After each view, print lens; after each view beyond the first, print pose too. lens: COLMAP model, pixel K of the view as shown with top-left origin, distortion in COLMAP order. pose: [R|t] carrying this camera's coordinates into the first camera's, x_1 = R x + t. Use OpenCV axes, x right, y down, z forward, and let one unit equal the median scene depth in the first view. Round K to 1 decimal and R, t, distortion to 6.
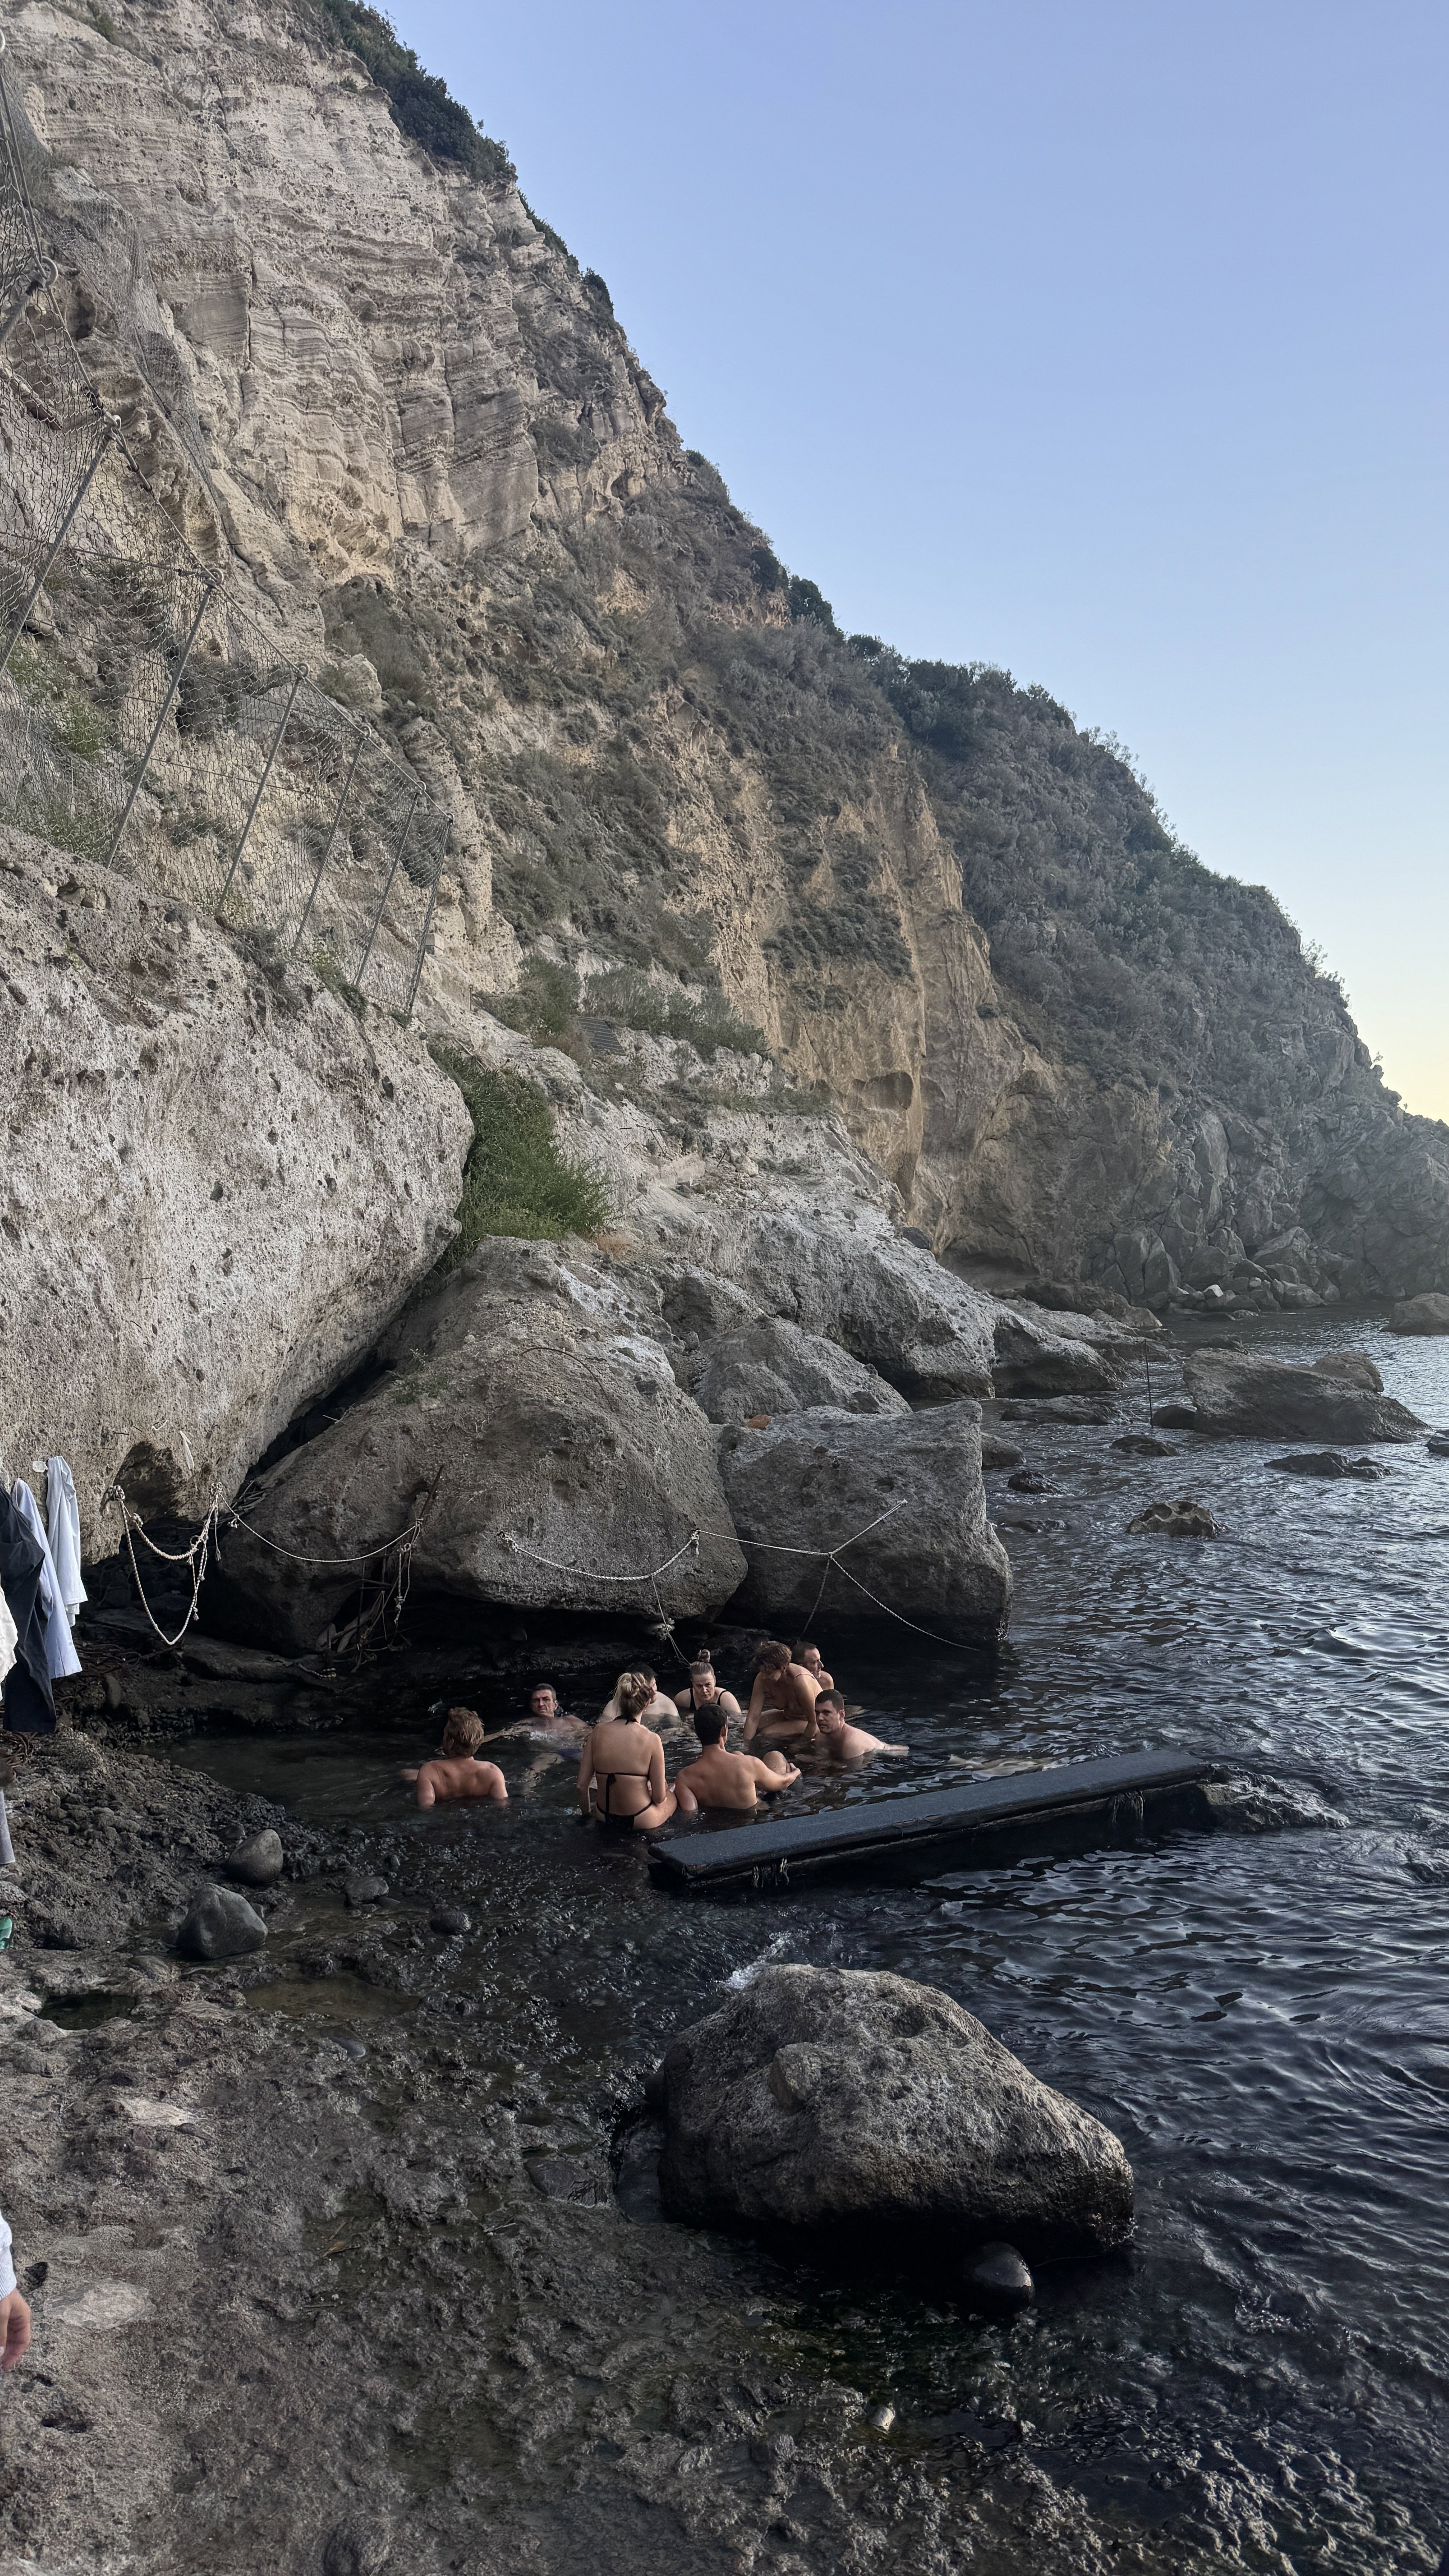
lens RADIAL K [[1858.4, 0, 656.9], [0, 1858.4, 1361.3], [0, 0, 1]] dist [0.042246, -0.019215]
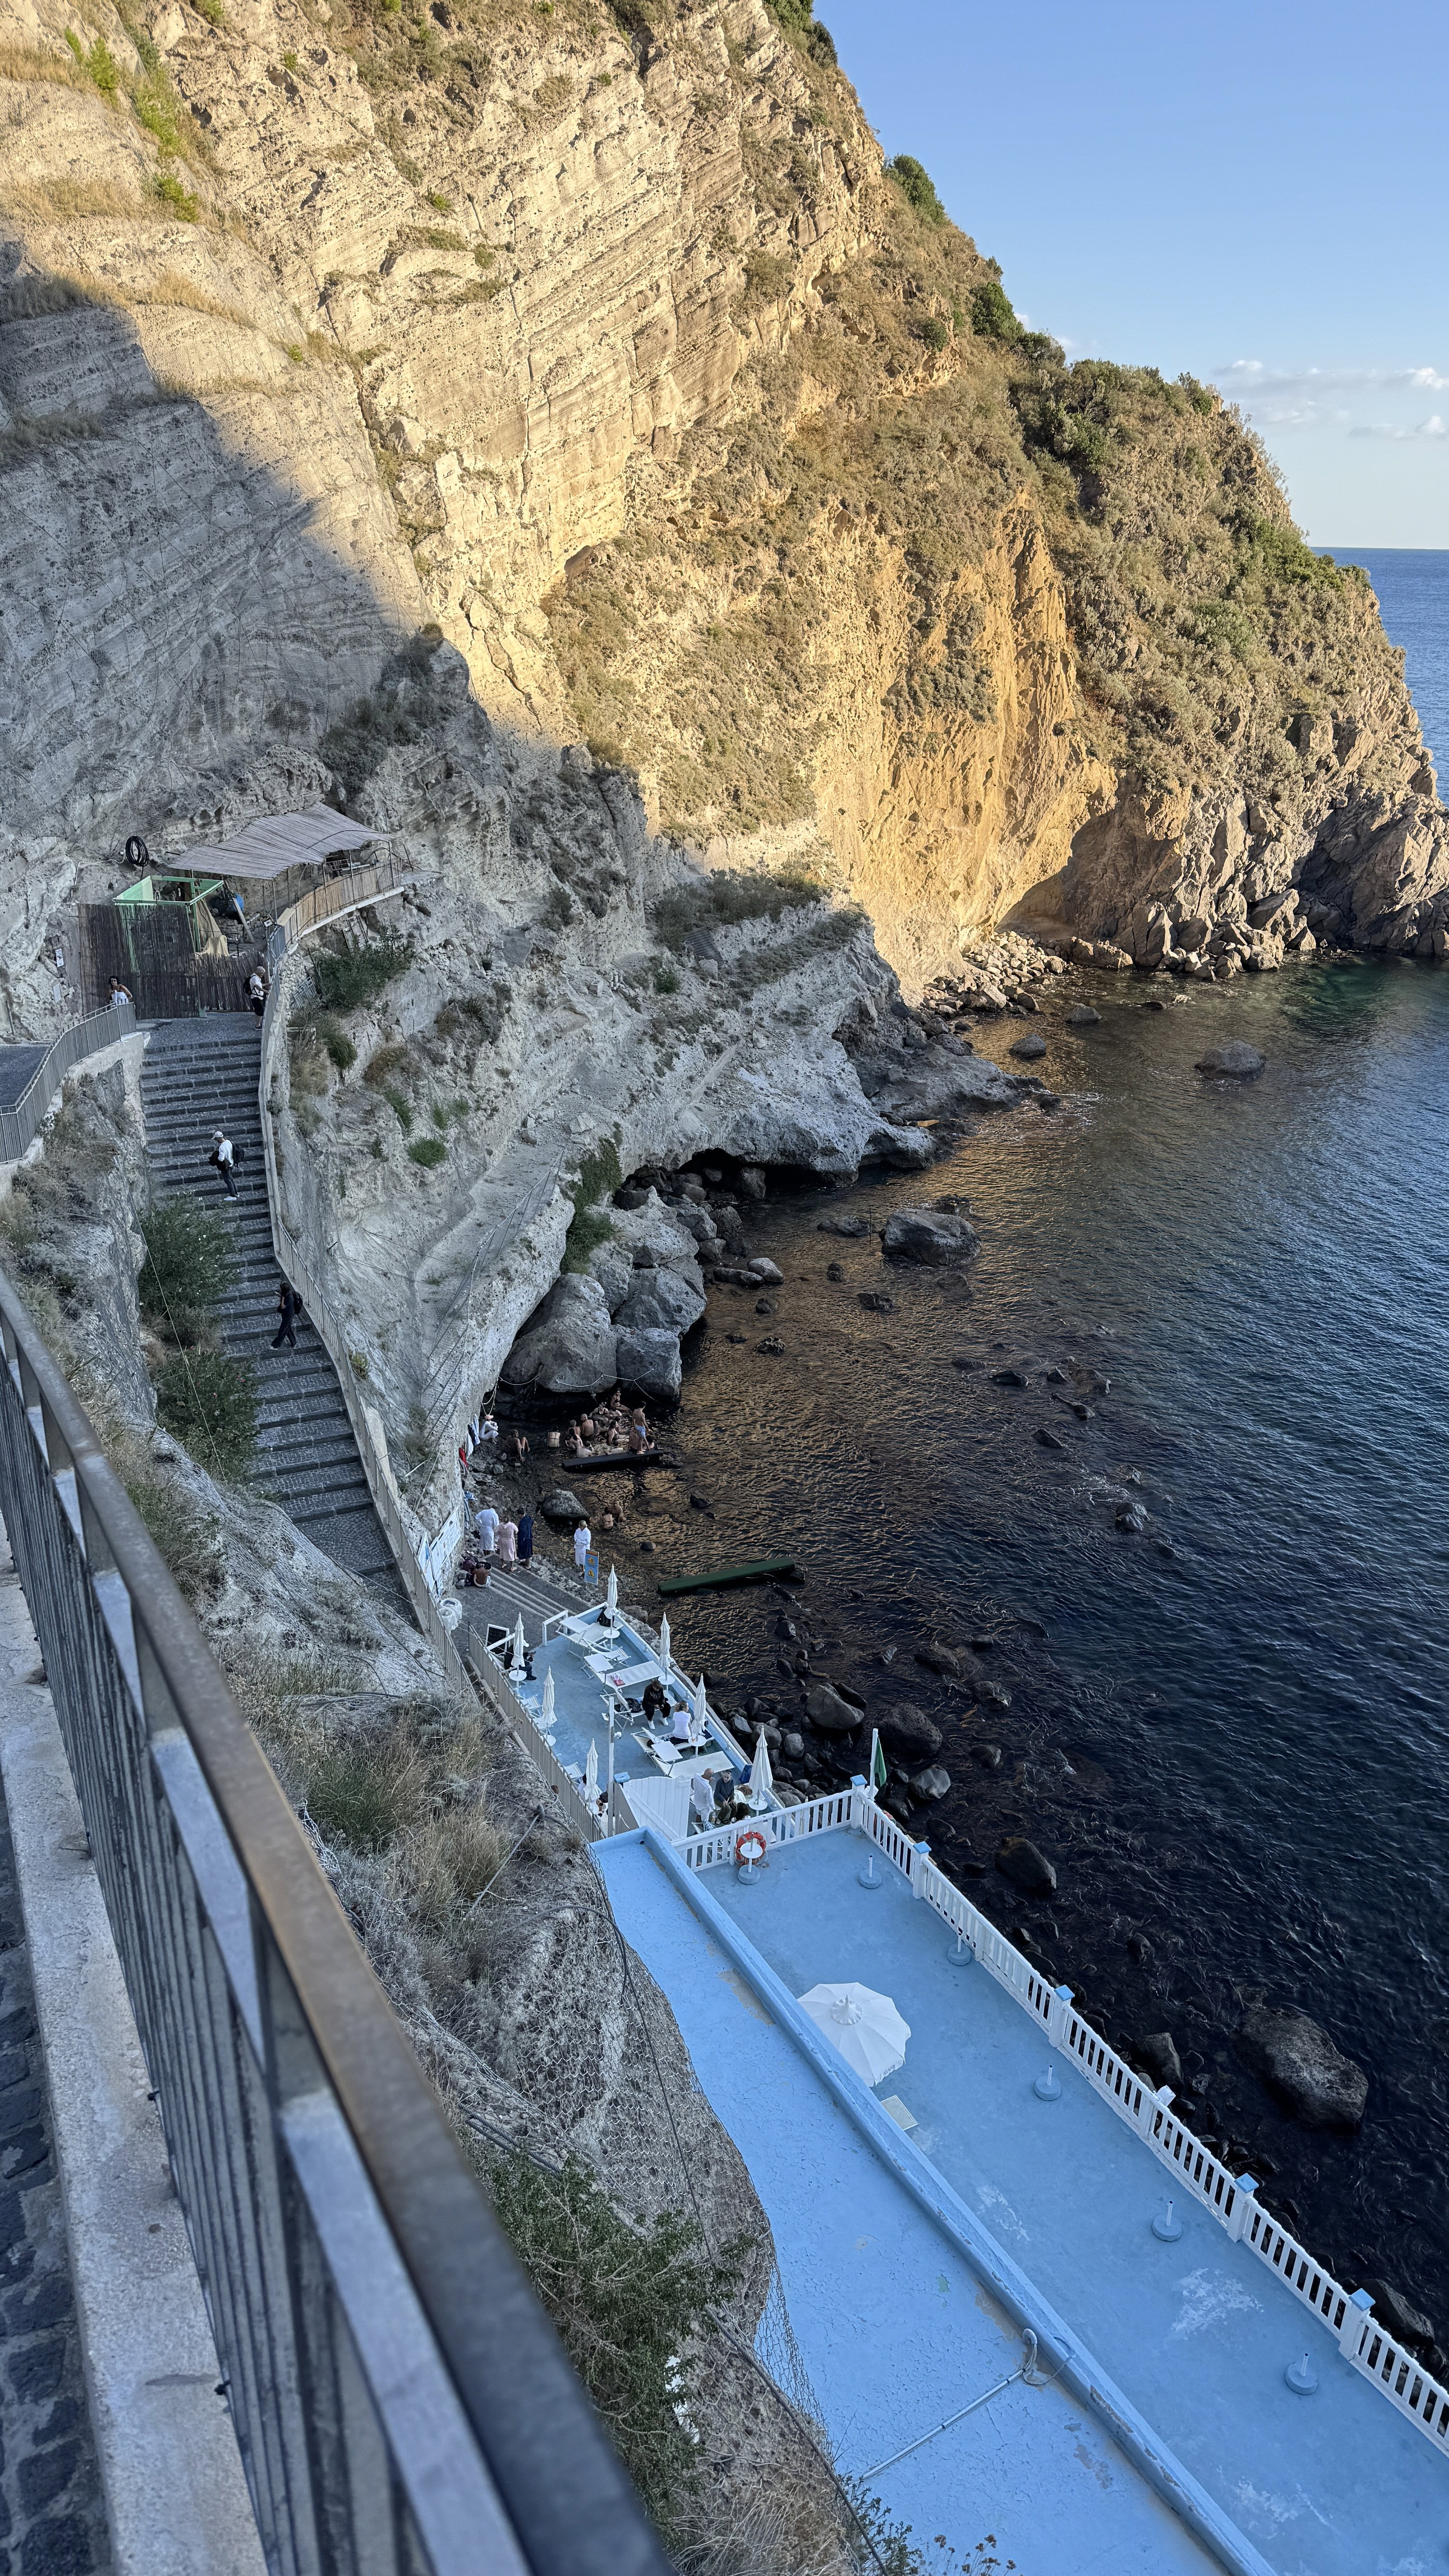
lens RADIAL K [[1858.4, 0, 674.8], [0, 1858.4, 1371.4], [0, 0, 1]] dist [0.042246, -0.019215]
pose [[0.987966, 0.092515, -0.123955, 0.118537], [-0.042486, 0.932892, 0.357643, -0.241236], [0.148724, -0.348072, 0.925595, -0.491195]]
